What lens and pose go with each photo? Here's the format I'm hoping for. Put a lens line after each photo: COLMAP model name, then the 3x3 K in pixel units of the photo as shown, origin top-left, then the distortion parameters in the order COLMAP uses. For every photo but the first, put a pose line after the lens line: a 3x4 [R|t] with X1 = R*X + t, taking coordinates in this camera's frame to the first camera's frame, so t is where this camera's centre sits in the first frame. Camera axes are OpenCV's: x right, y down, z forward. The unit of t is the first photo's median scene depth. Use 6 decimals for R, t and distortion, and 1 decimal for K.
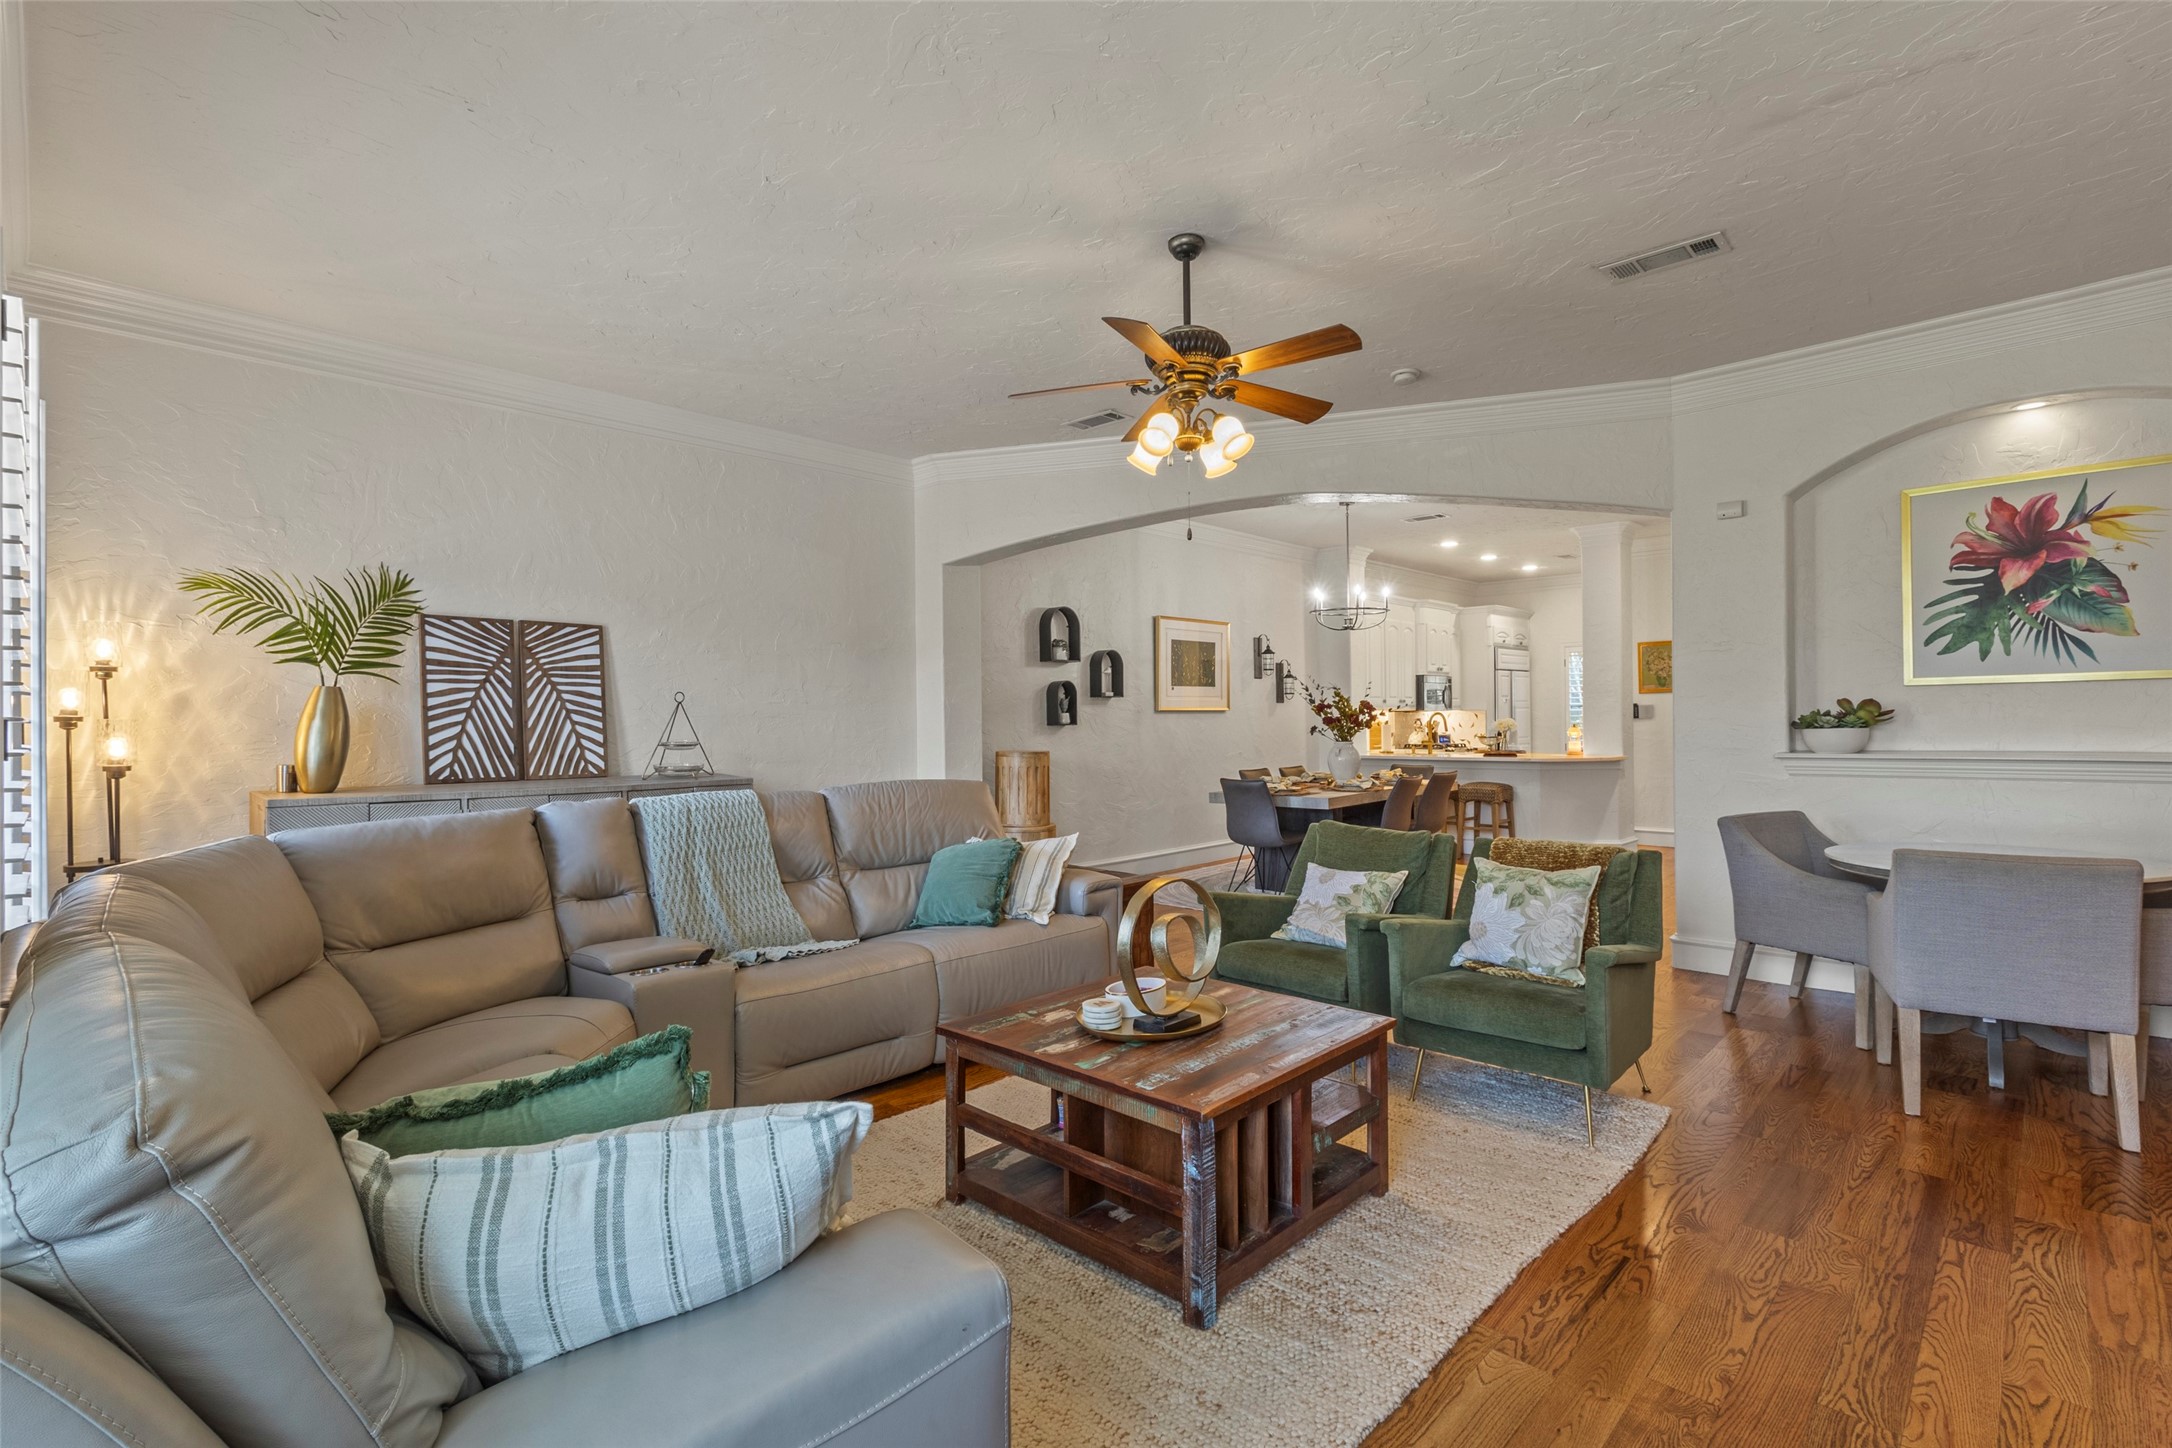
lens RADIAL K [[999.5, 0, 1080.8], [0, 999.5, 720.6], [0, 0, 1]] dist [0.000202, 0.002136]
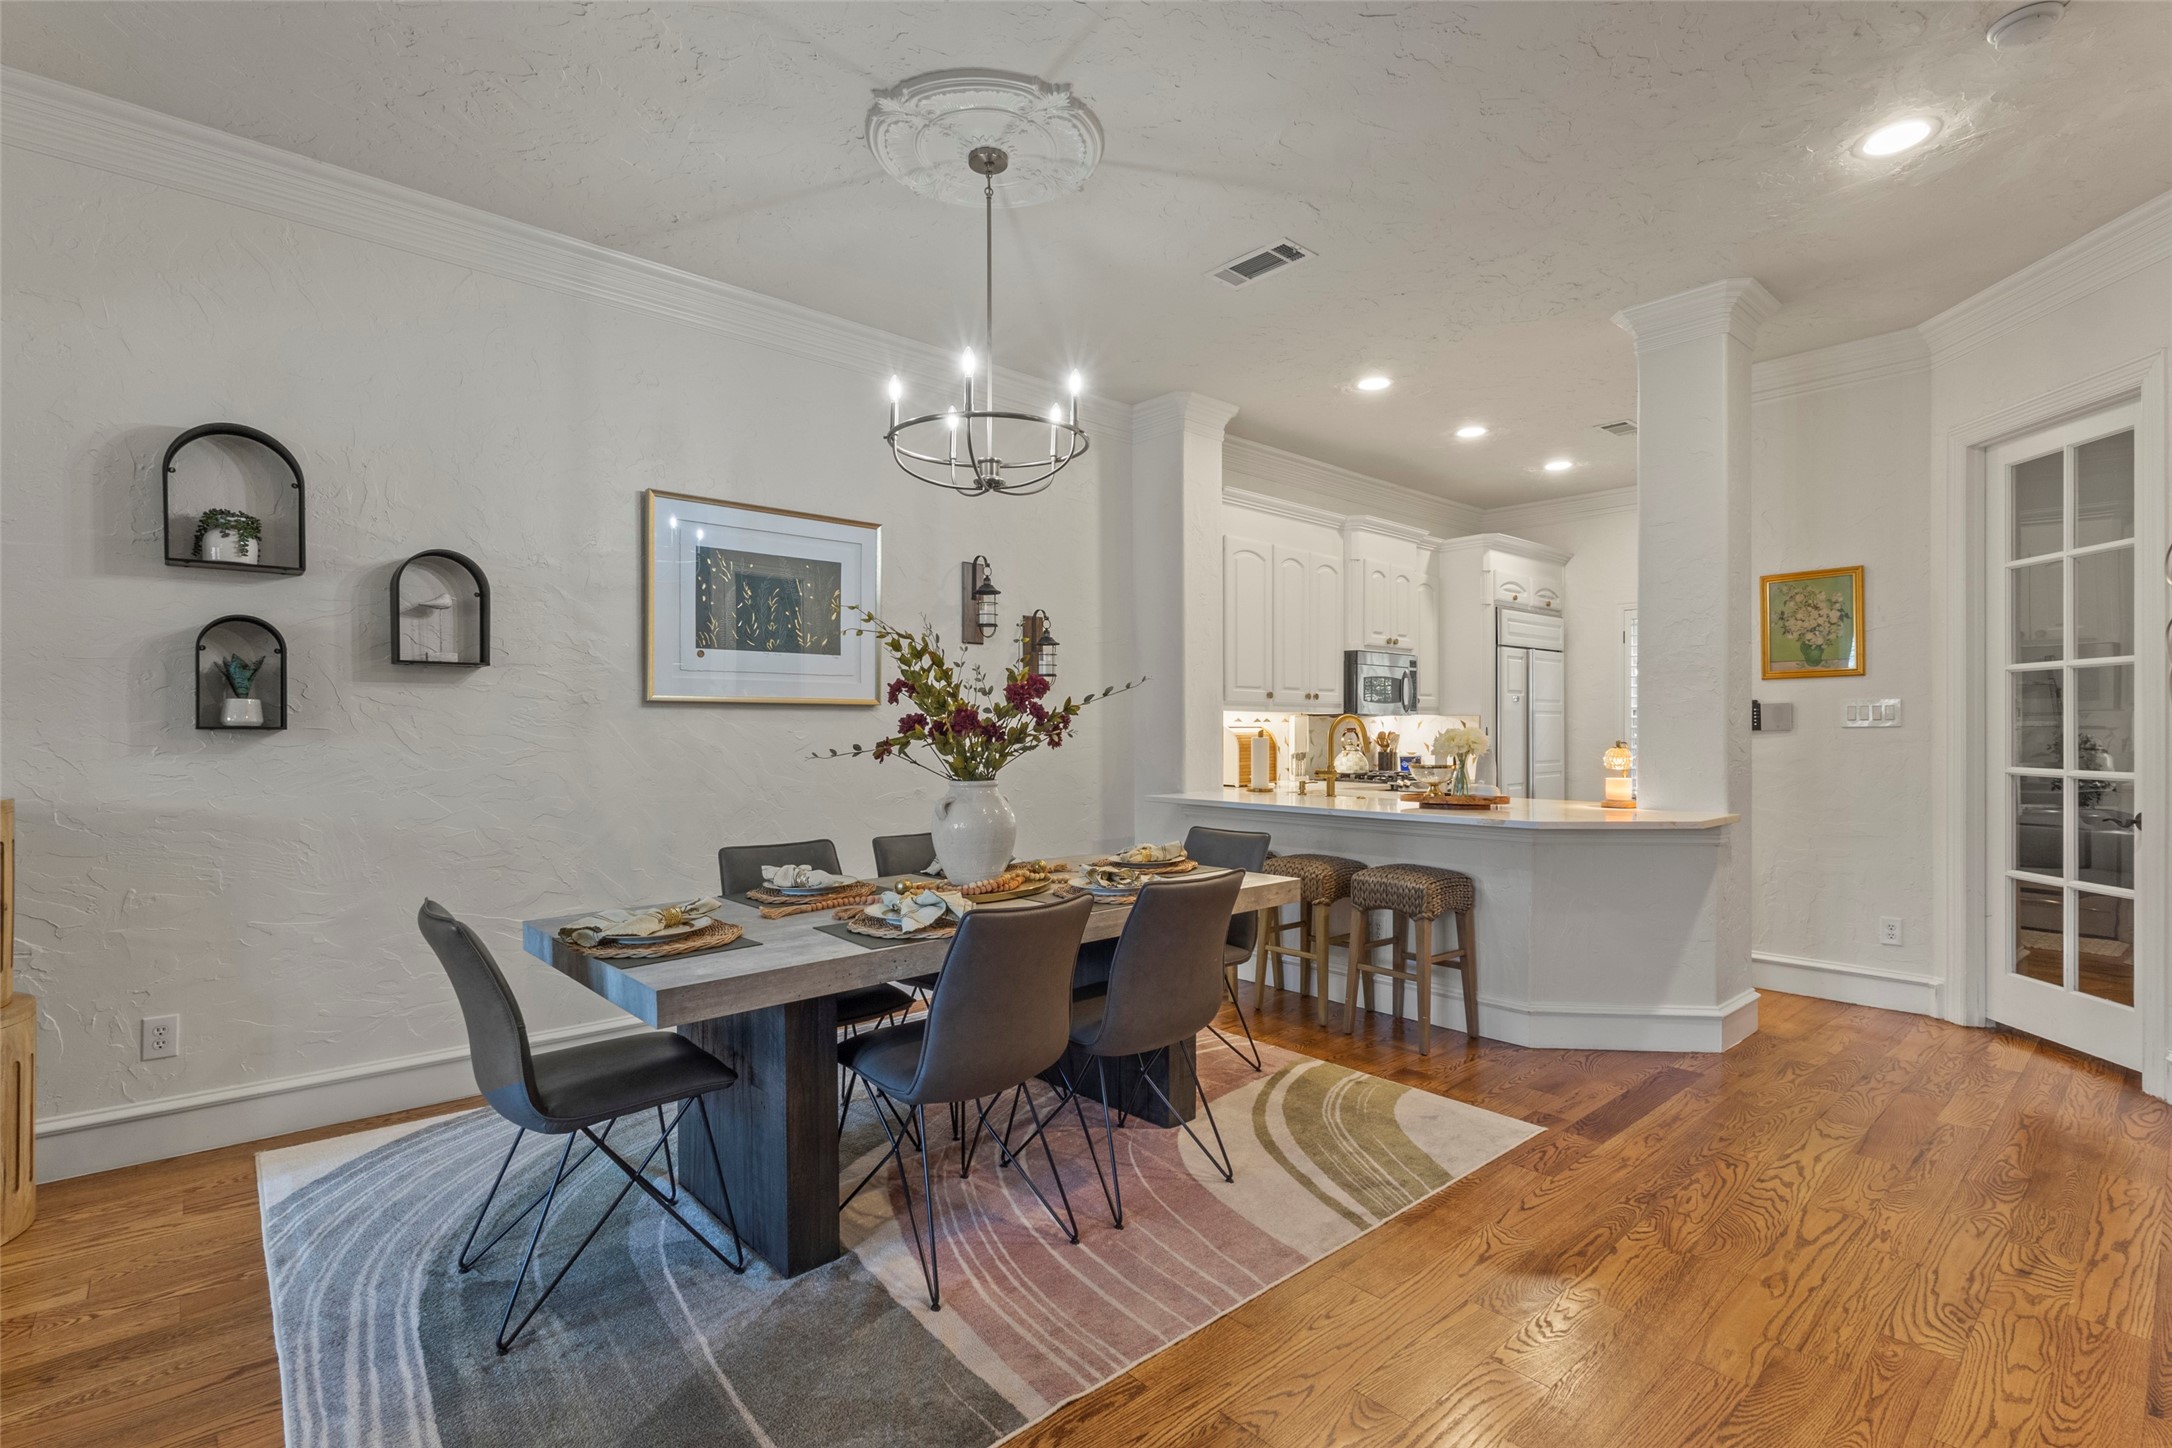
lens RADIAL K [[999.5, 0, 1079.9], [0, 999.5, 728.9], [0, 0, 1]] dist [0.000202, 0.002136]
pose [[0.997225, 0.009944, -0.073782, 0.344529], [-0.010057, 0.999949, -0.001157, 0.000961], [0.073767, 0.001896, 0.997274, 0.641813]]
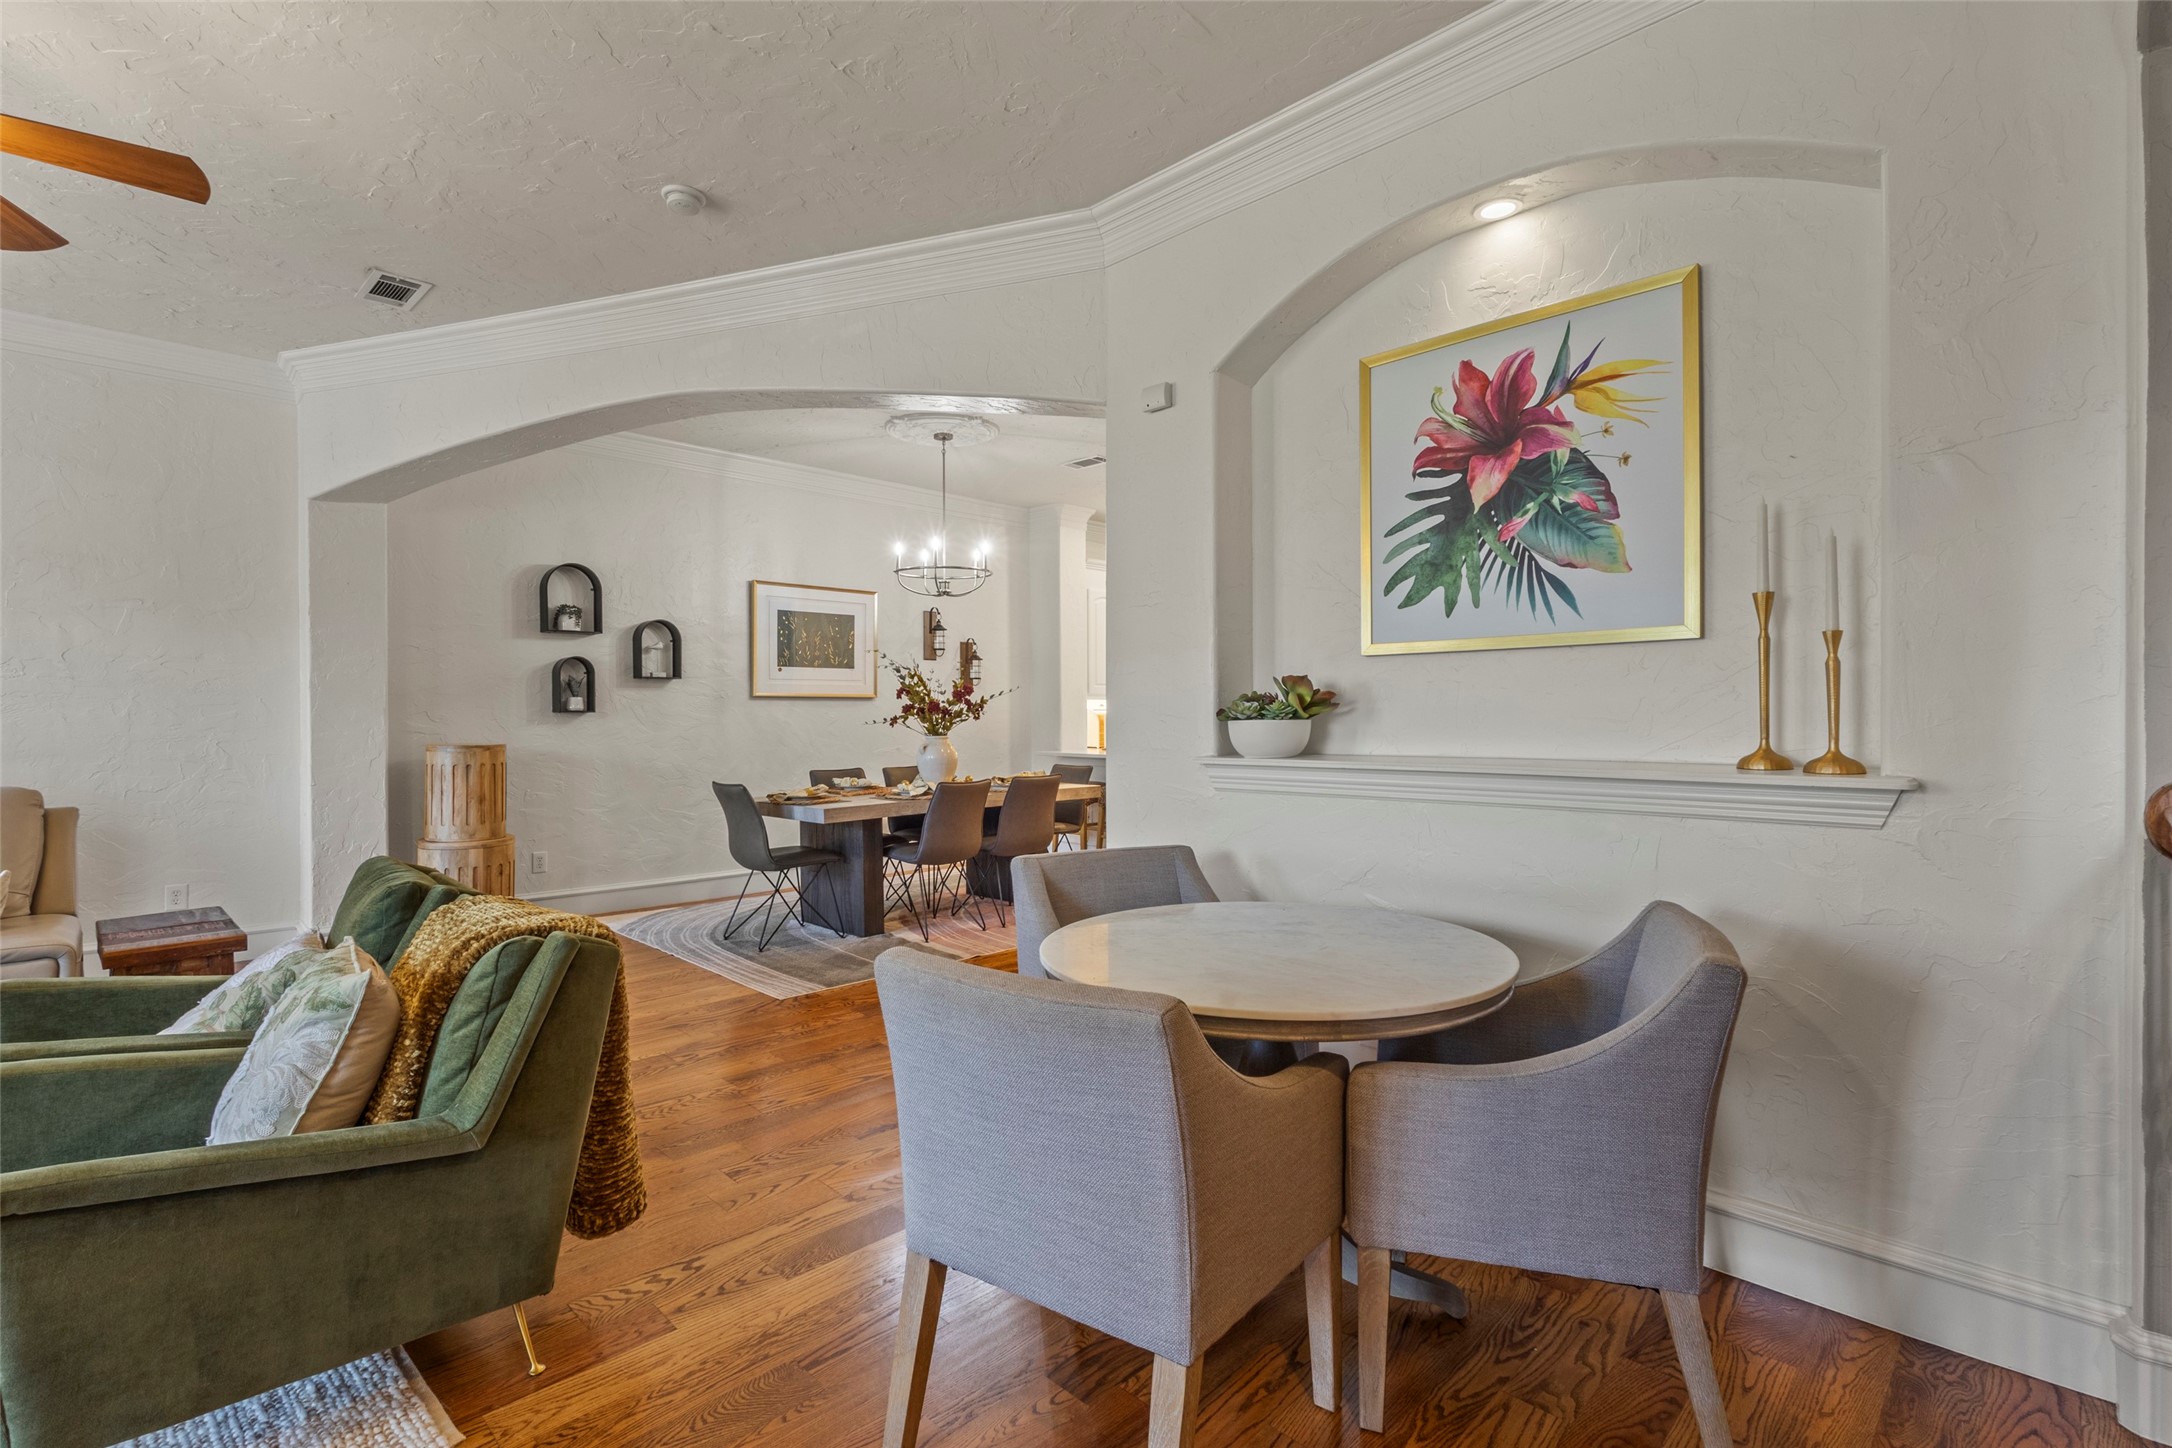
lens RADIAL K [[999.5, 0, 1076.7], [0, 999.5, 718.3], [0, 0, 1]] dist [0.000202, 0.002136]
pose [[0.999882, 0.007197, -0.013603, 0.399719], [-0.007142, 0.999966, 0.004061, 0.002859], [0.013632, -0.003963, 0.999899, 0.210462]]
